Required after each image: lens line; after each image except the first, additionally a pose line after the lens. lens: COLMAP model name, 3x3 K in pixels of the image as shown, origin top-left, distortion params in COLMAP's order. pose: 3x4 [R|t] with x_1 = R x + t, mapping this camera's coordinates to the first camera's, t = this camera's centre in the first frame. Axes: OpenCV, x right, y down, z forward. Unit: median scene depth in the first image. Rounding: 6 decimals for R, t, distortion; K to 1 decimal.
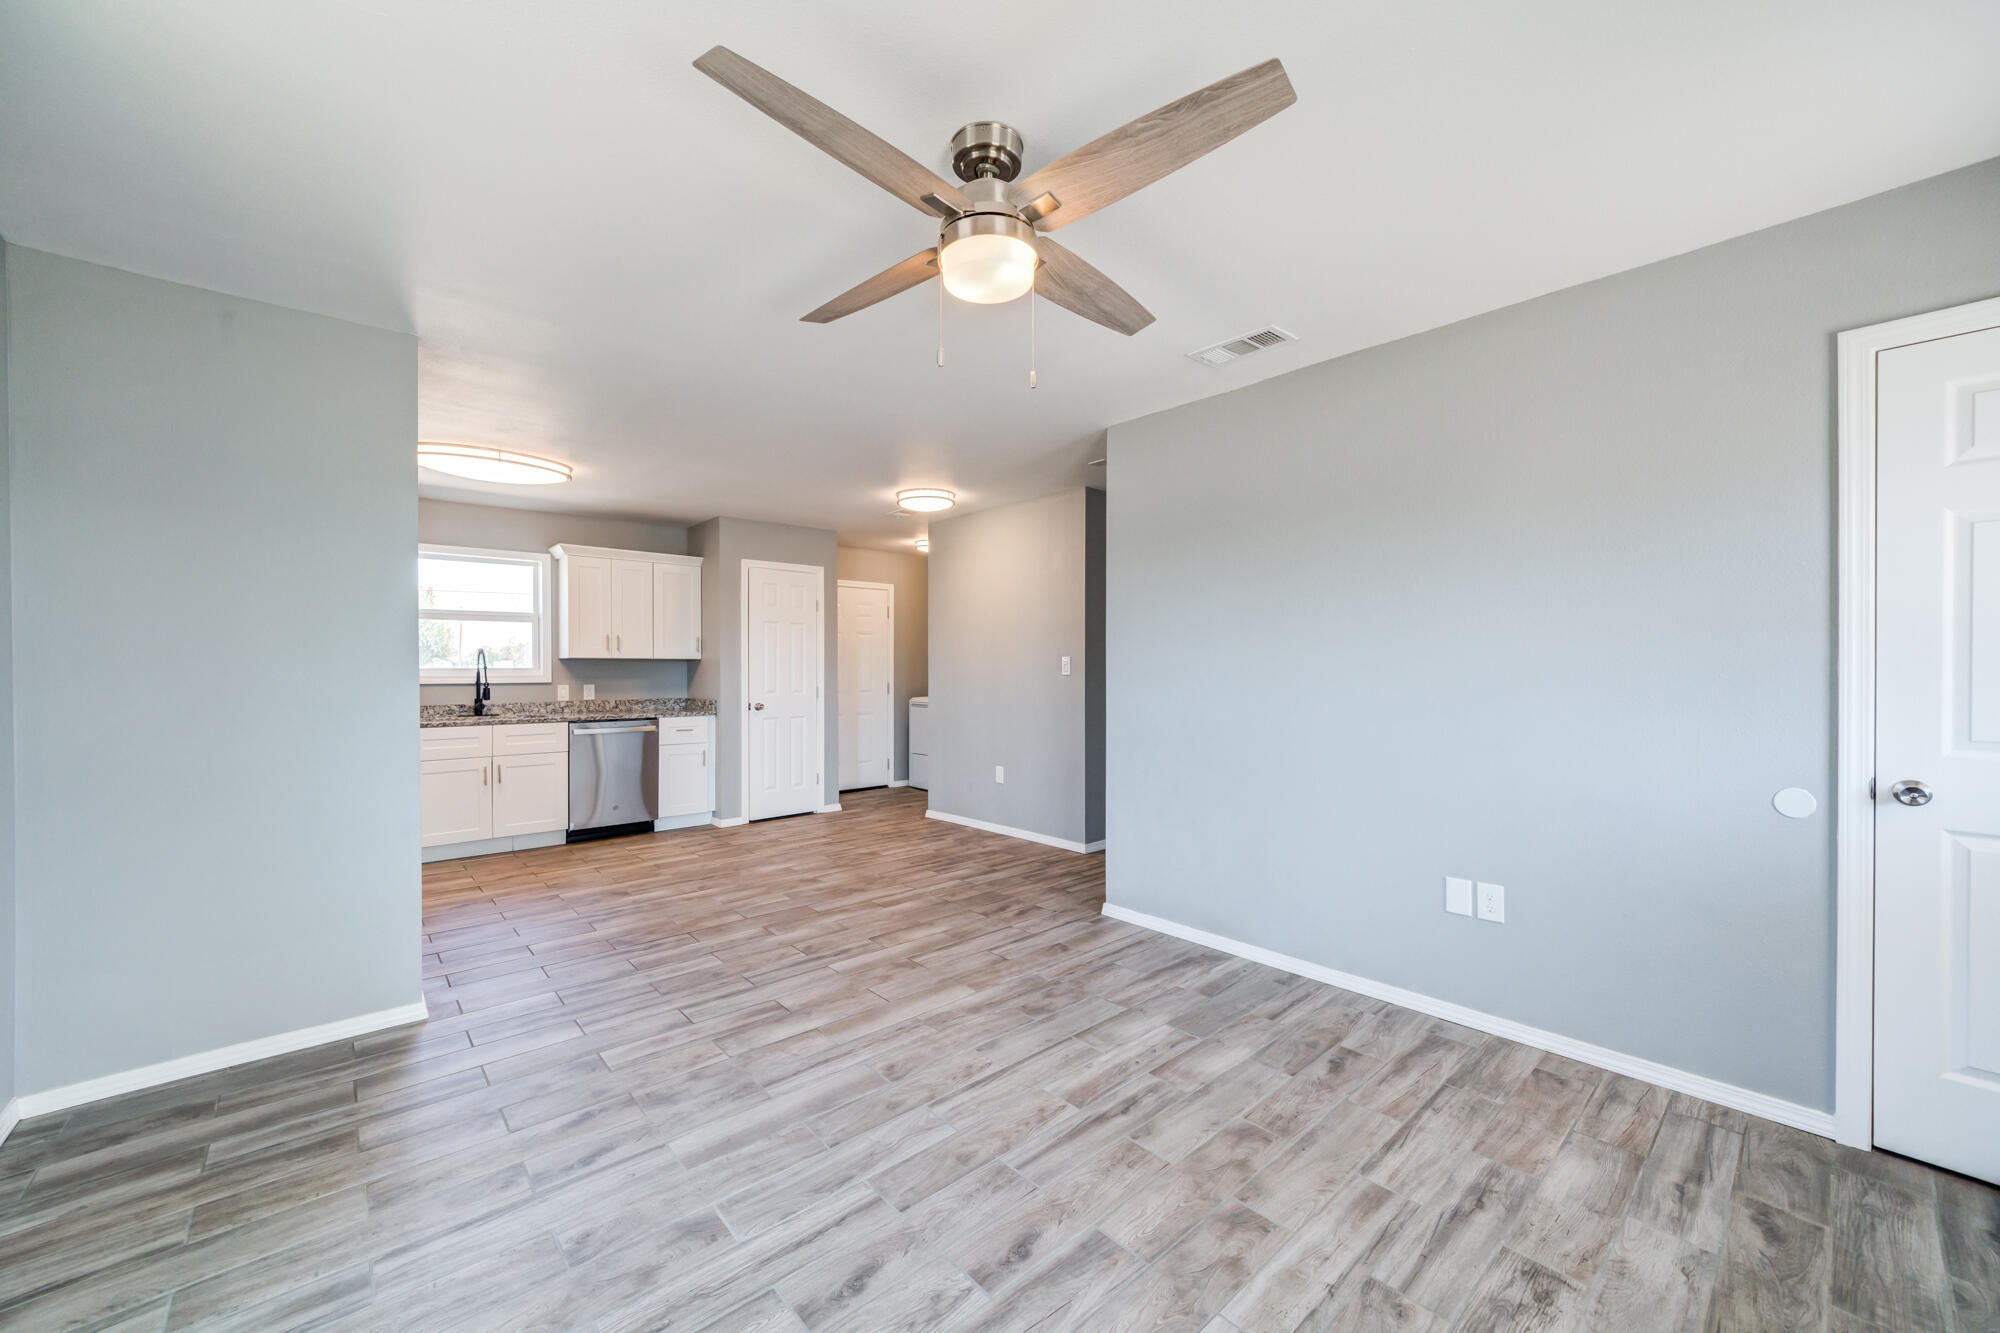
lens RADIAL K [[797.1, 0, 1019.6], [0, 797.1, 673.7], [0, 0, 1]] dist [-0.011207, 0.002617]
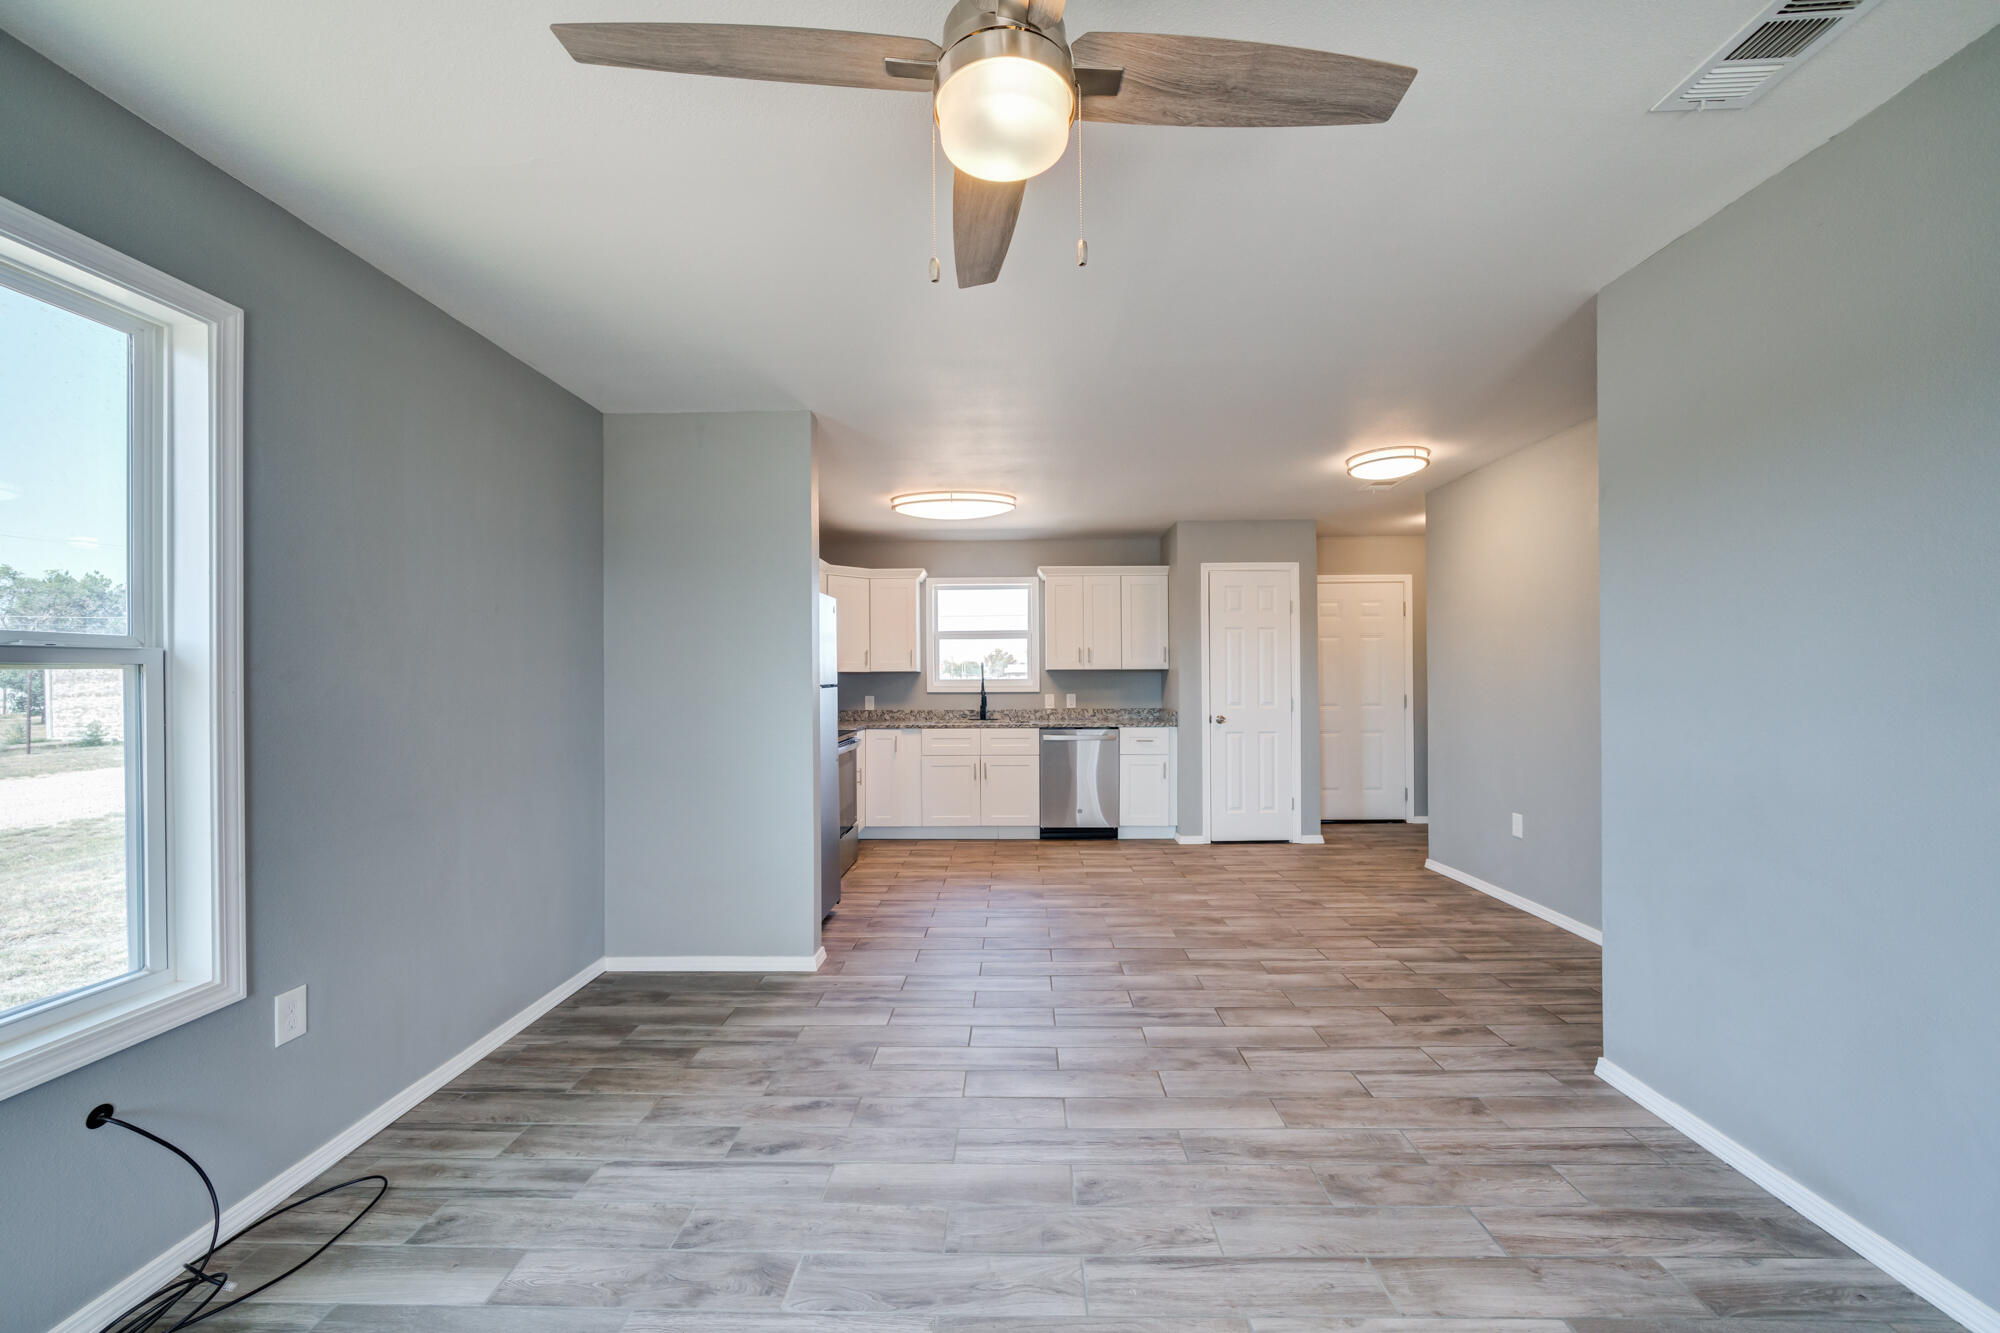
lens RADIAL K [[797.1, 0, 980.1], [0, 797.1, 666.7], [0, 0, 1]] dist [-0.011207, 0.002617]
pose [[0.707908, -0.014536, -0.706155, 0.272308], [0.000032, 0.999789, -0.020548, -0.002258], [0.706305, 0.014523, 0.707759, 0.298707]]
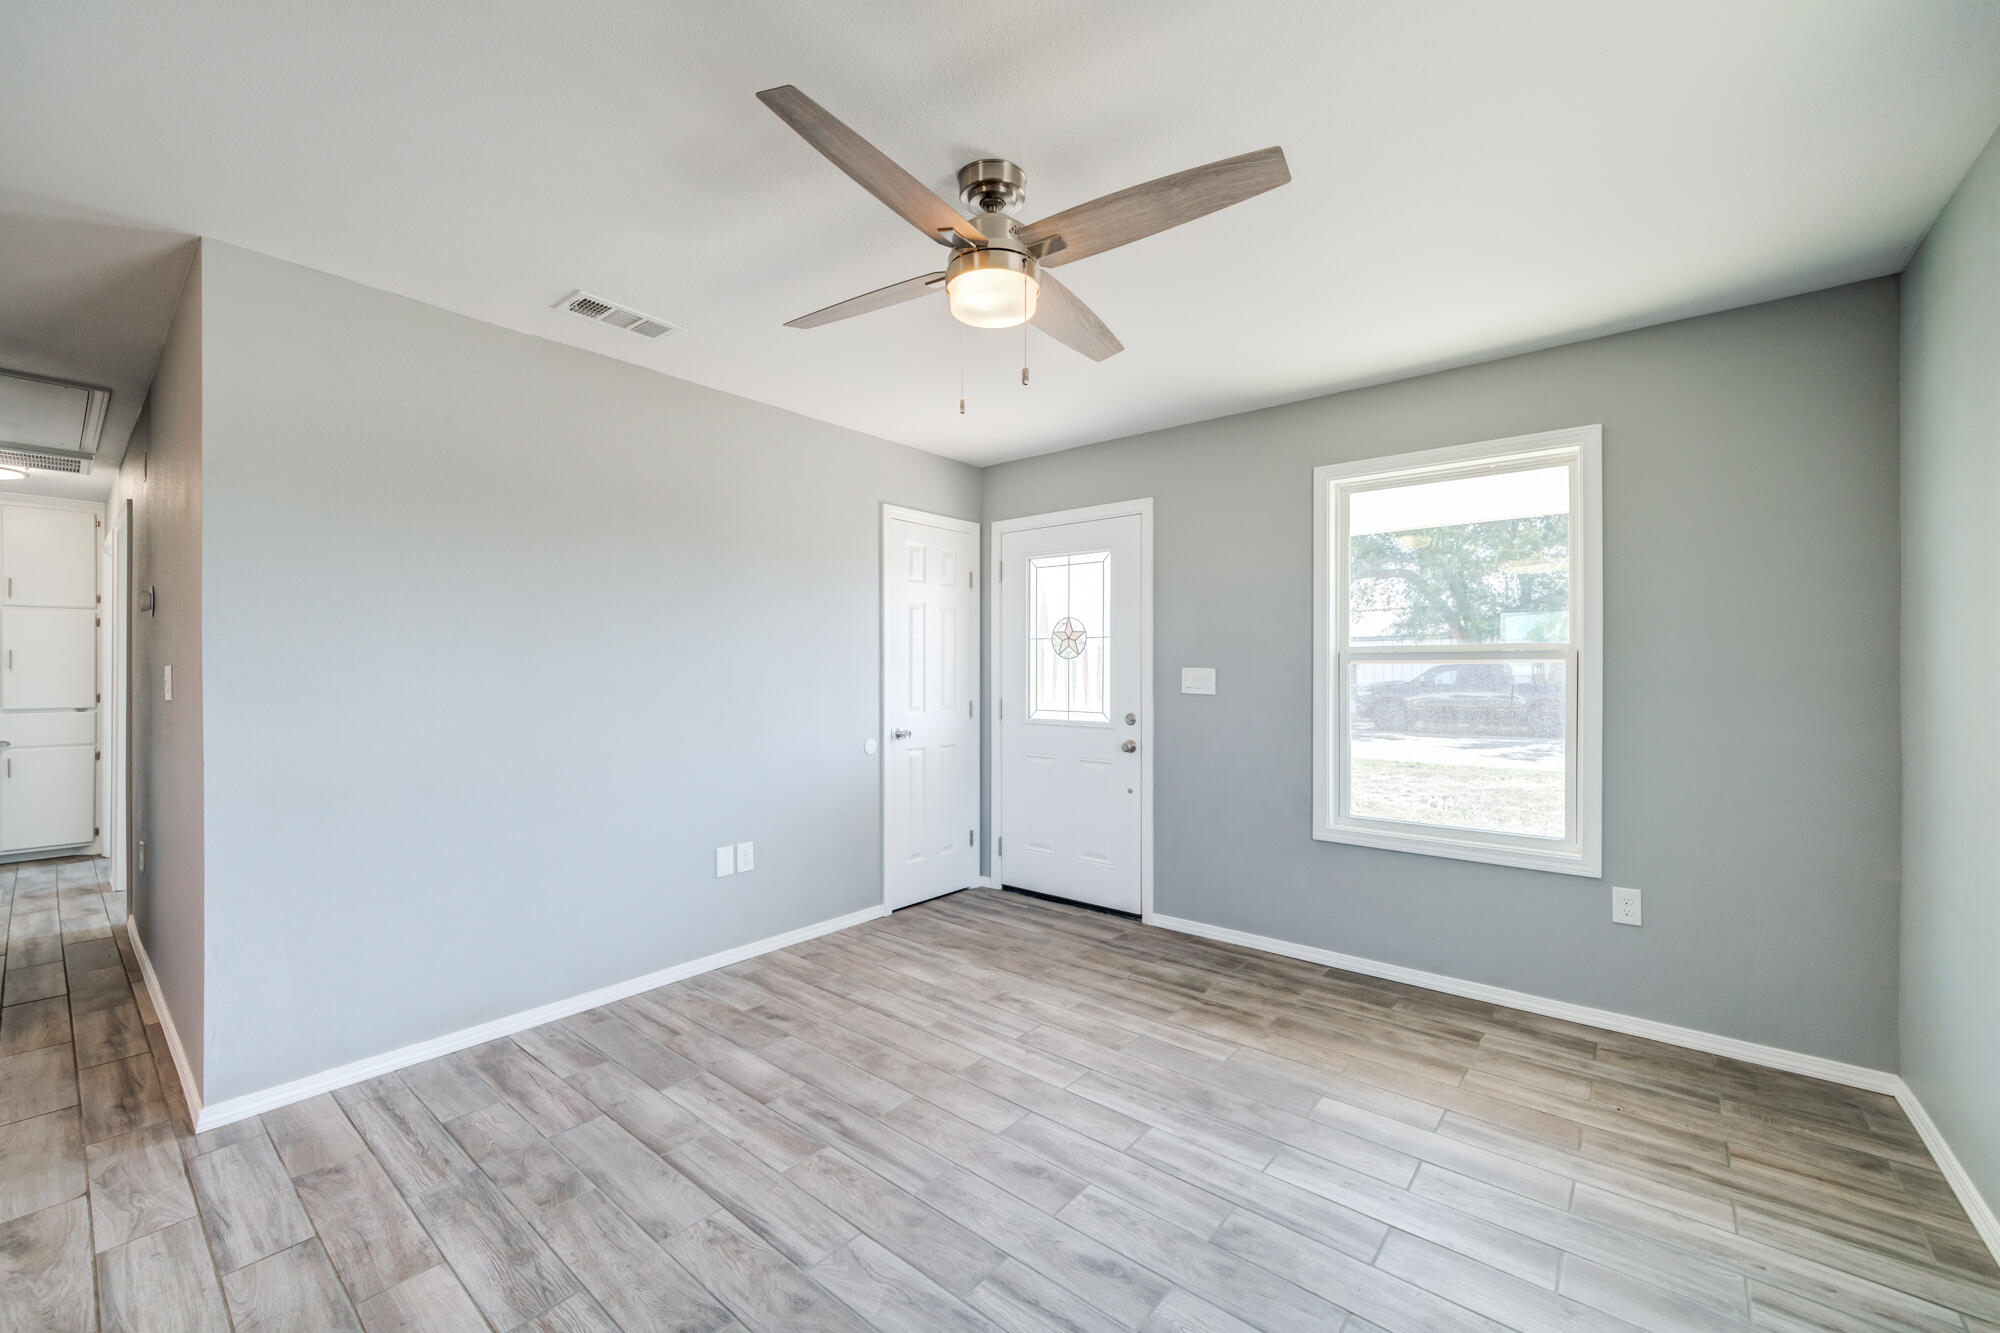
lens RADIAL K [[797.1, 0, 980.5], [0, 797.1, 681.1], [0, 0, 1]] dist [-0.011207, 0.002617]
pose [[-0.129407, -0.013691, 0.991497, -0.668659], [0.013585, 0.999786, 0.015578, -0.013141], [-0.991498, 0.015485, -0.129194, 0.711150]]
